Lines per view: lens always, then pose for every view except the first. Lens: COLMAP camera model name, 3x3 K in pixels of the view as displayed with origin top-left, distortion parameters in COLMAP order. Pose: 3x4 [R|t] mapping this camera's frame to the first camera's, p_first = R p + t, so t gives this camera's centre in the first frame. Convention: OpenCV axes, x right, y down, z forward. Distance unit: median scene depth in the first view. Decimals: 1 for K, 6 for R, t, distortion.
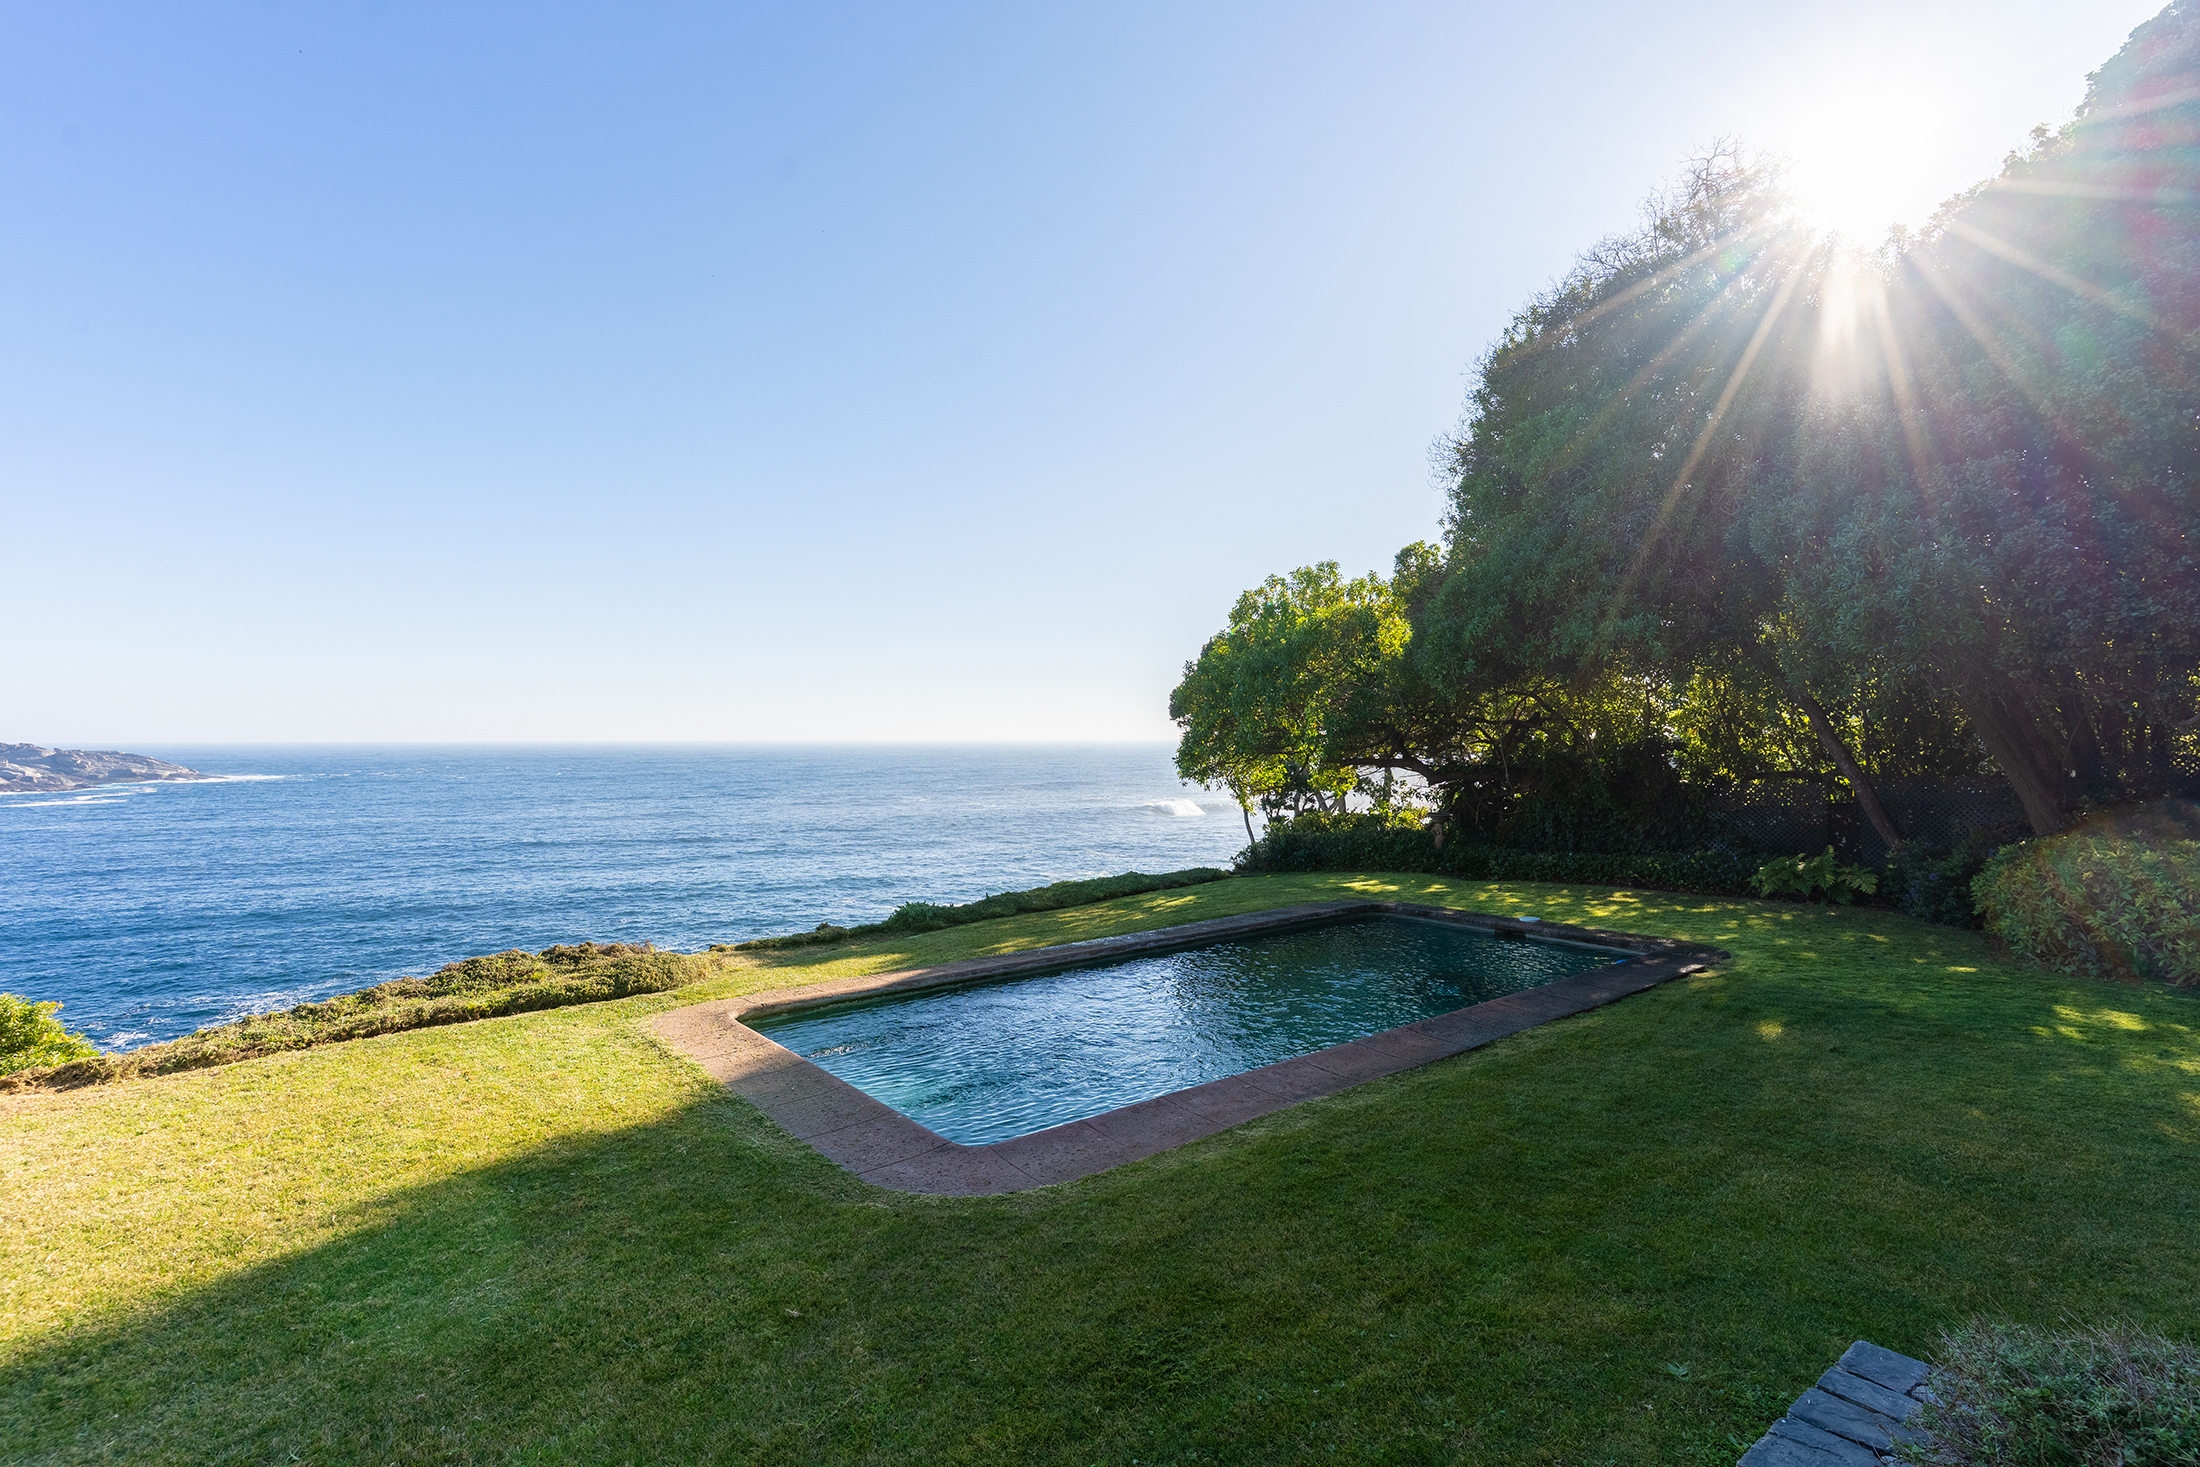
lens RADIAL K [[1074.4, 0, 1133.5], [0, 1074.4, 737.6], [0, 0, 1]] dist [0.000387, 0.000353]
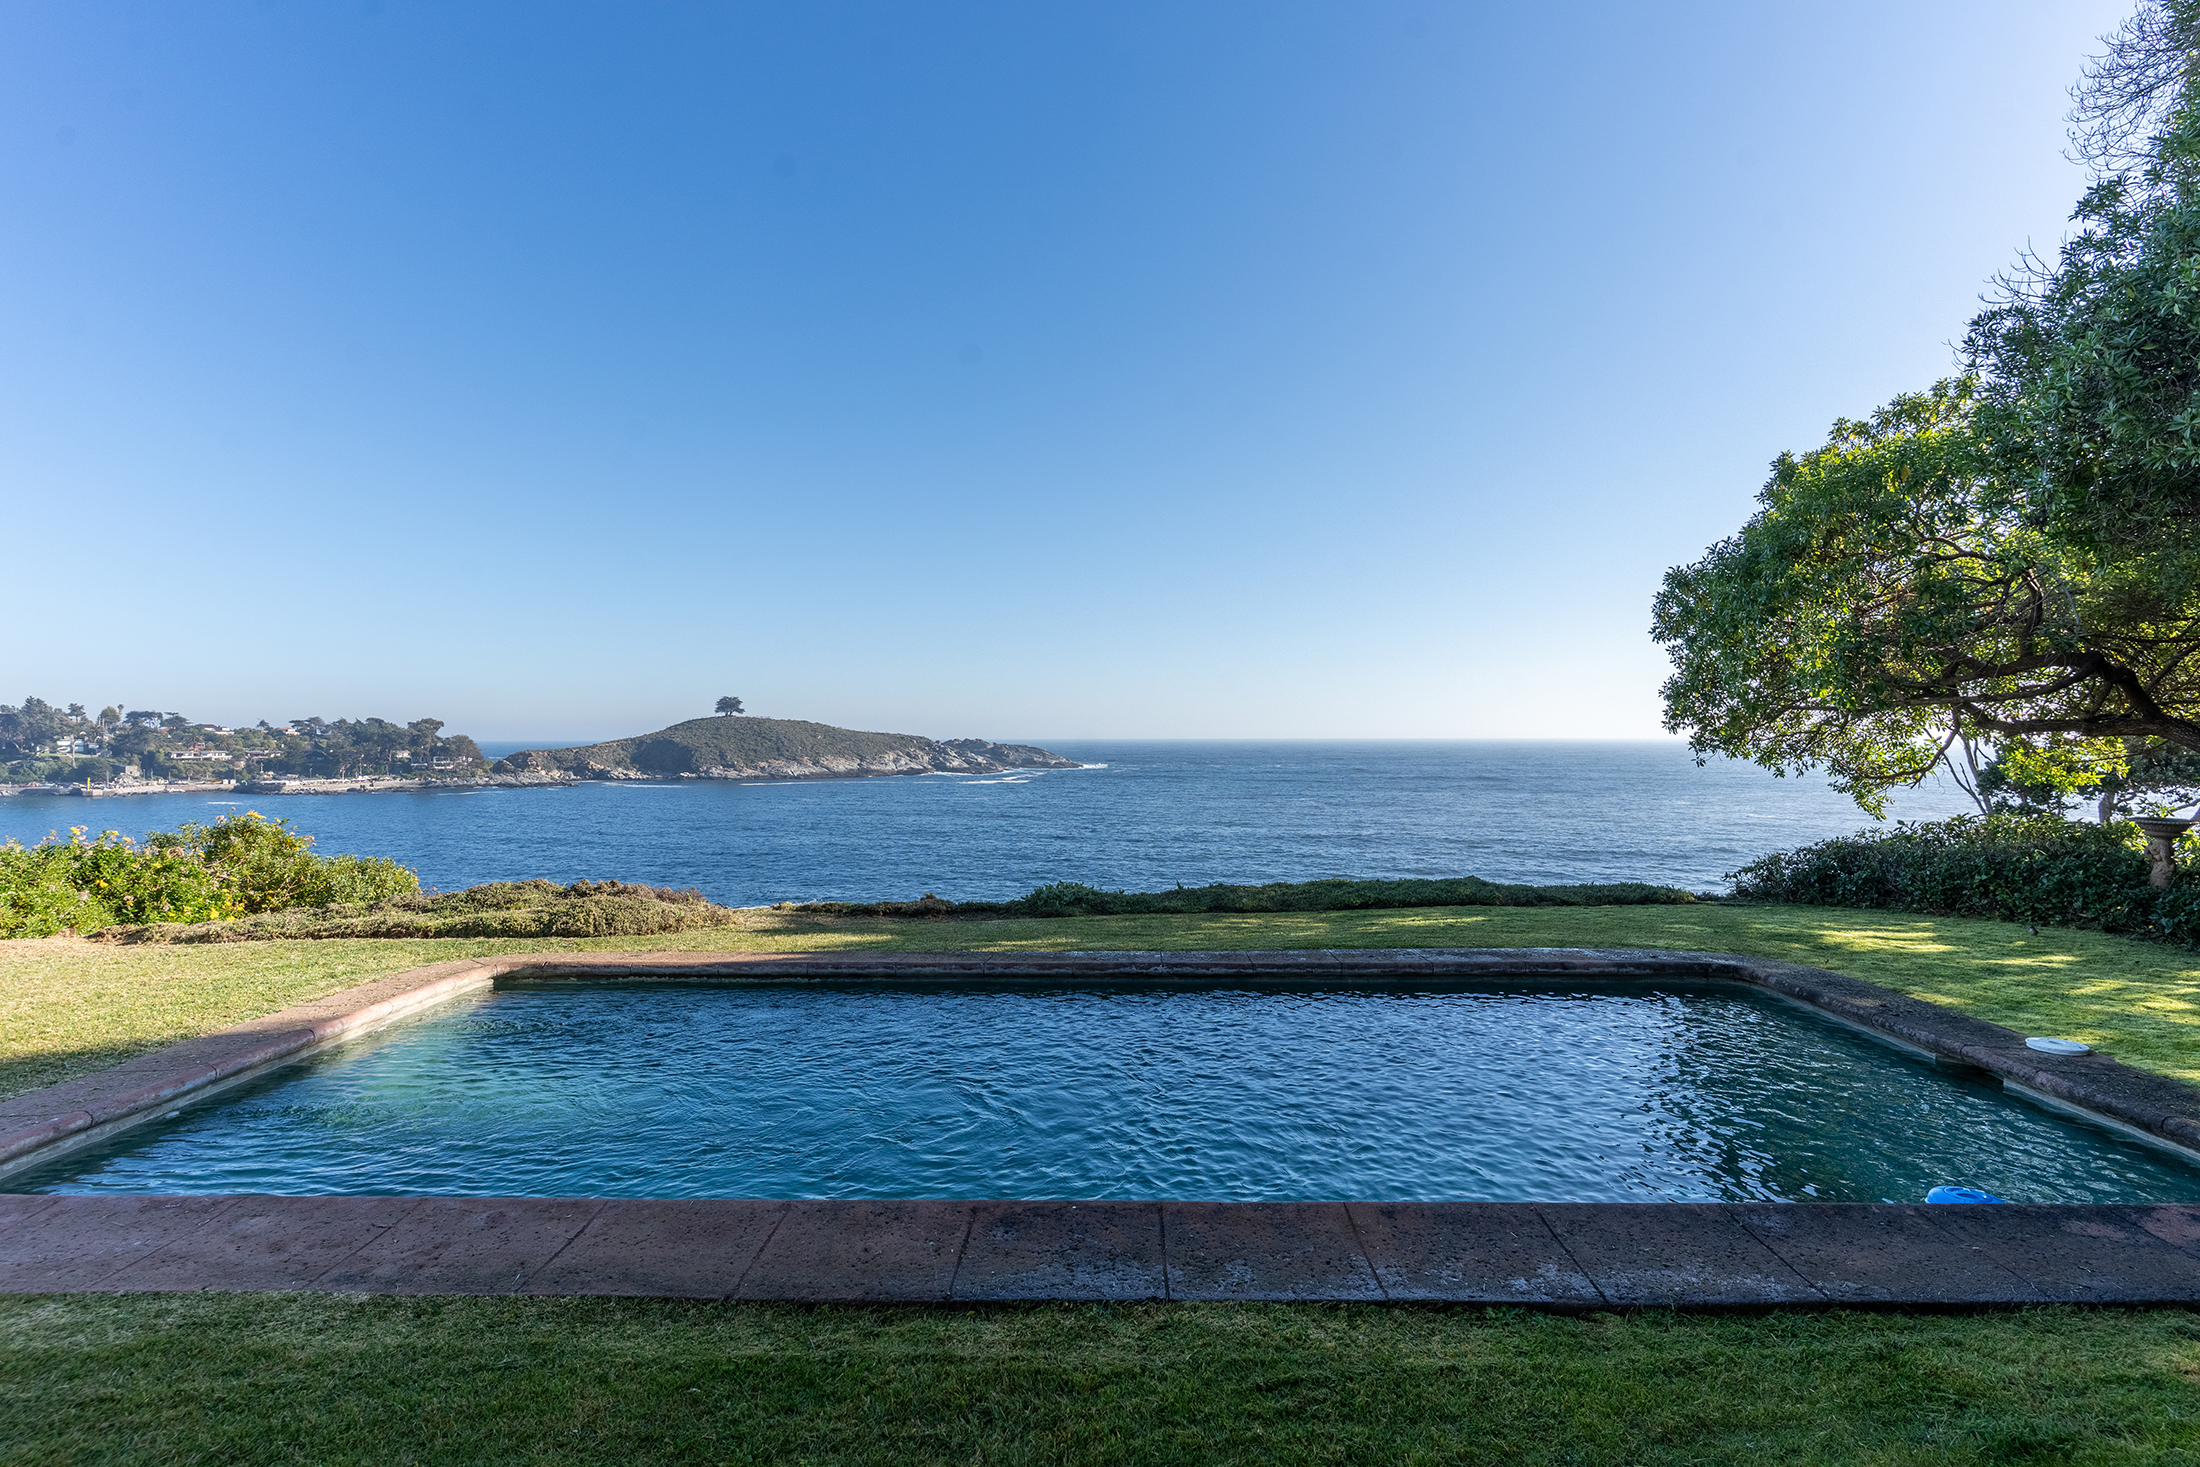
lens RADIAL K [[1074.4, 0, 1133.5], [0, 1074.4, 737.6], [0, 0, 1]] dist [0.000387, 0.000353]
pose [[0.754479, -0.002097, -0.656321, 0.250882], [0.000606, 0.999997, -0.002499, 0.033386], [0.656324, 0.001488, 0.754477, 0.299794]]
